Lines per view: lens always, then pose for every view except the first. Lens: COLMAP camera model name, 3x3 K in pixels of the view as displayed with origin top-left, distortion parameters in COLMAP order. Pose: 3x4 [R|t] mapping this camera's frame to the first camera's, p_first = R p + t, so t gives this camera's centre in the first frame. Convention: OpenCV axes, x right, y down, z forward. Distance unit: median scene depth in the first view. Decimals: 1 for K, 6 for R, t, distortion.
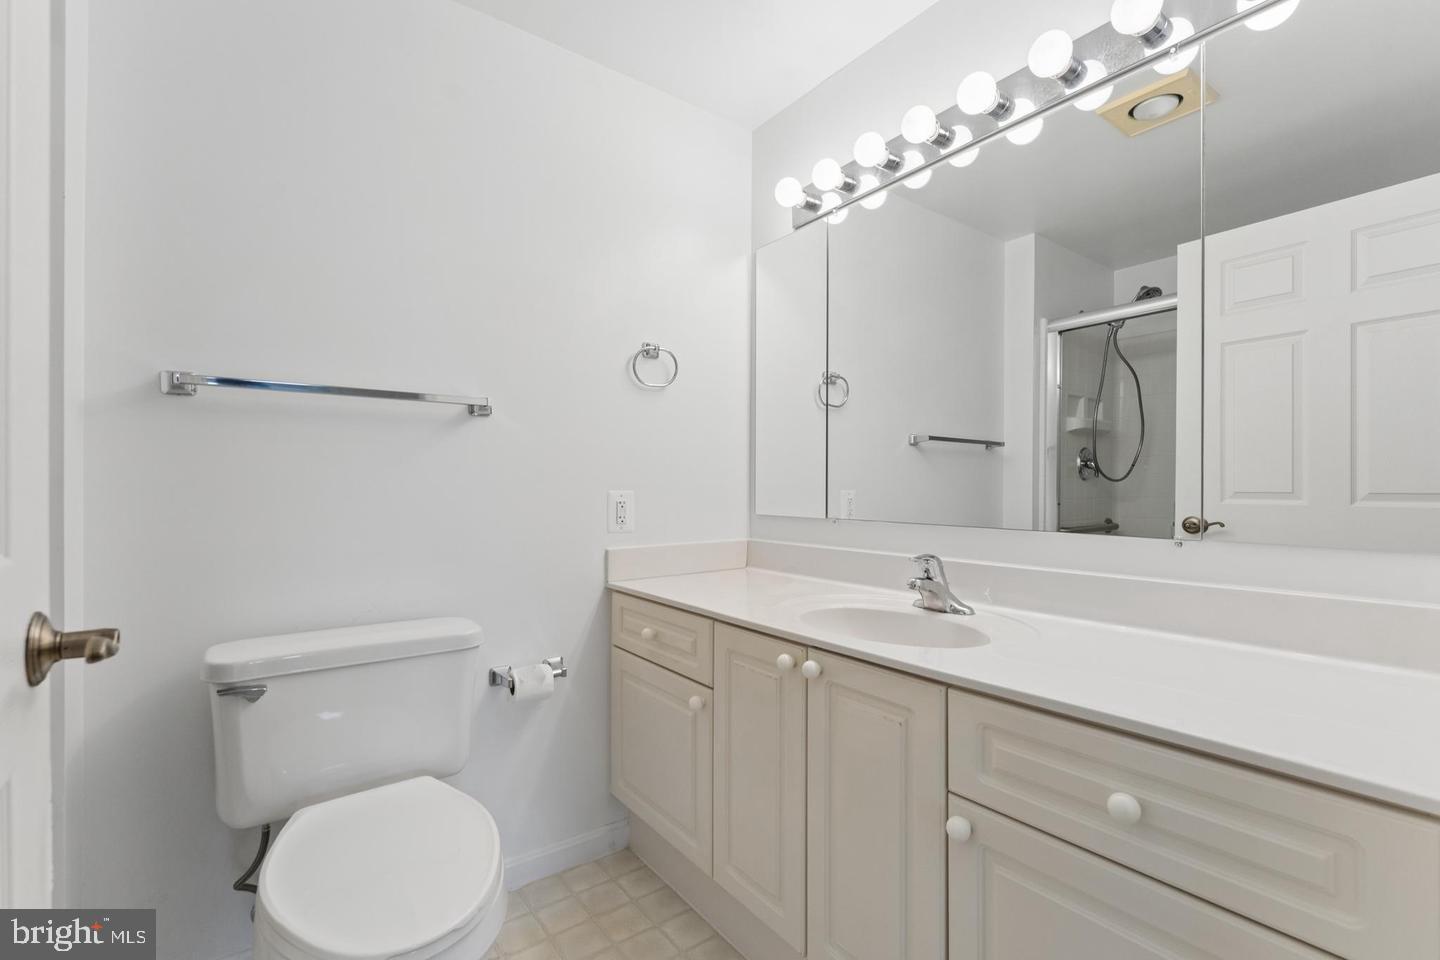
lens RADIAL K [[613.9, 0, 710.1], [0, 613.9, 483.3], [0, 0, 1]] dist [-0.001256, -0.000121]
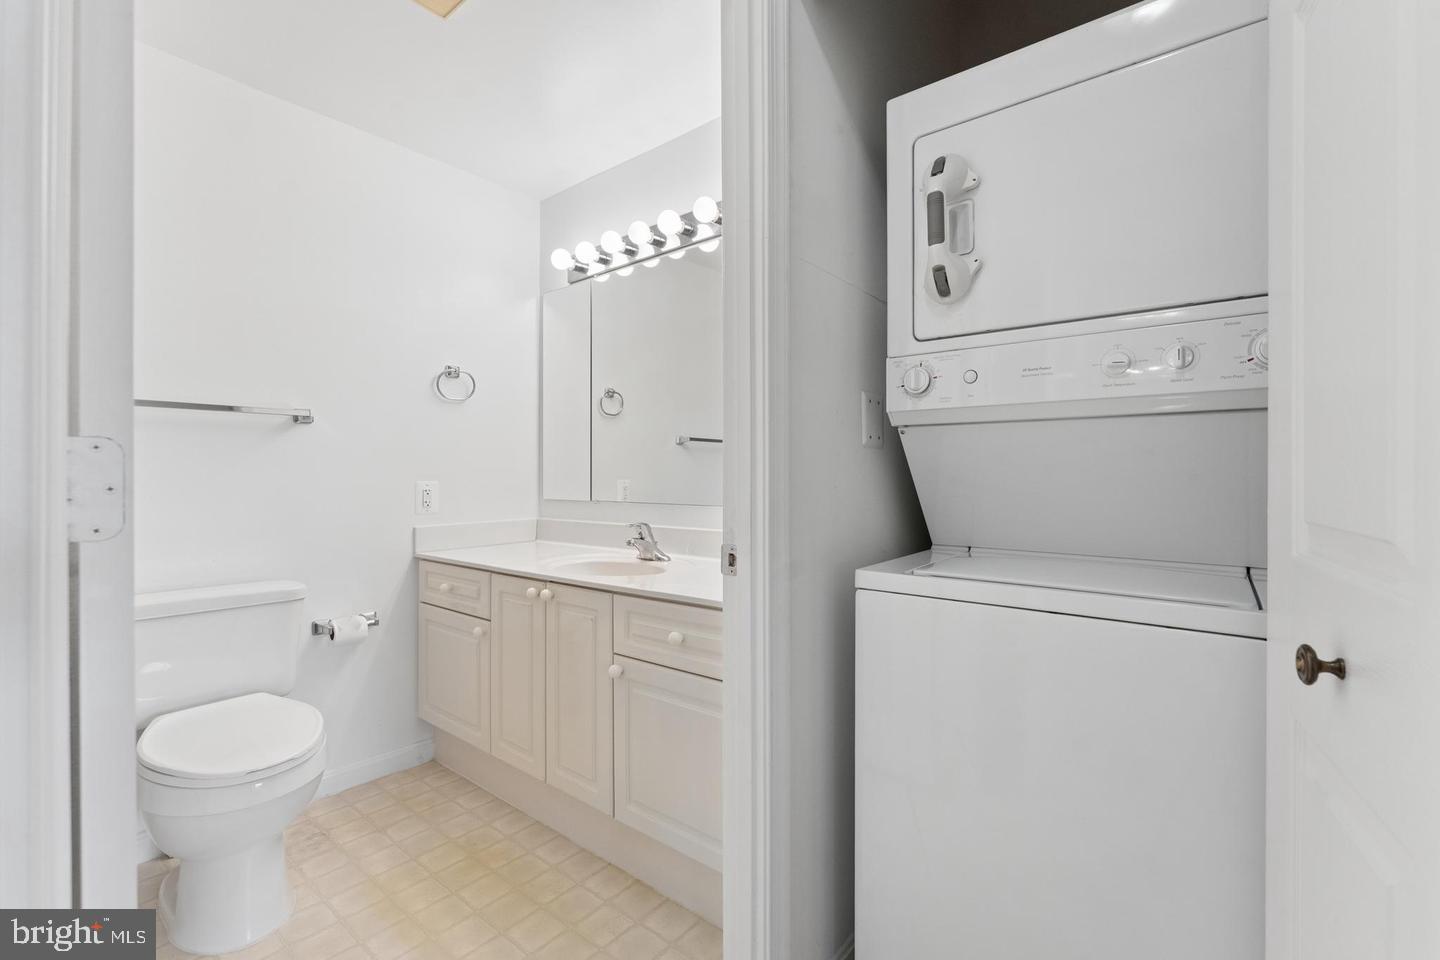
lens RADIAL K [[613.6, 0, 716.9], [0, 613.6, 471.9], [0, 0, 1]] dist [-0.003752, -0.000299]
pose [[0.968379, -0.002083, 0.249473, 0.135941], [0.002036, 0.999998, 0.000447, -0.007825], [-0.249474, 0.000075, 0.968382, -0.433859]]
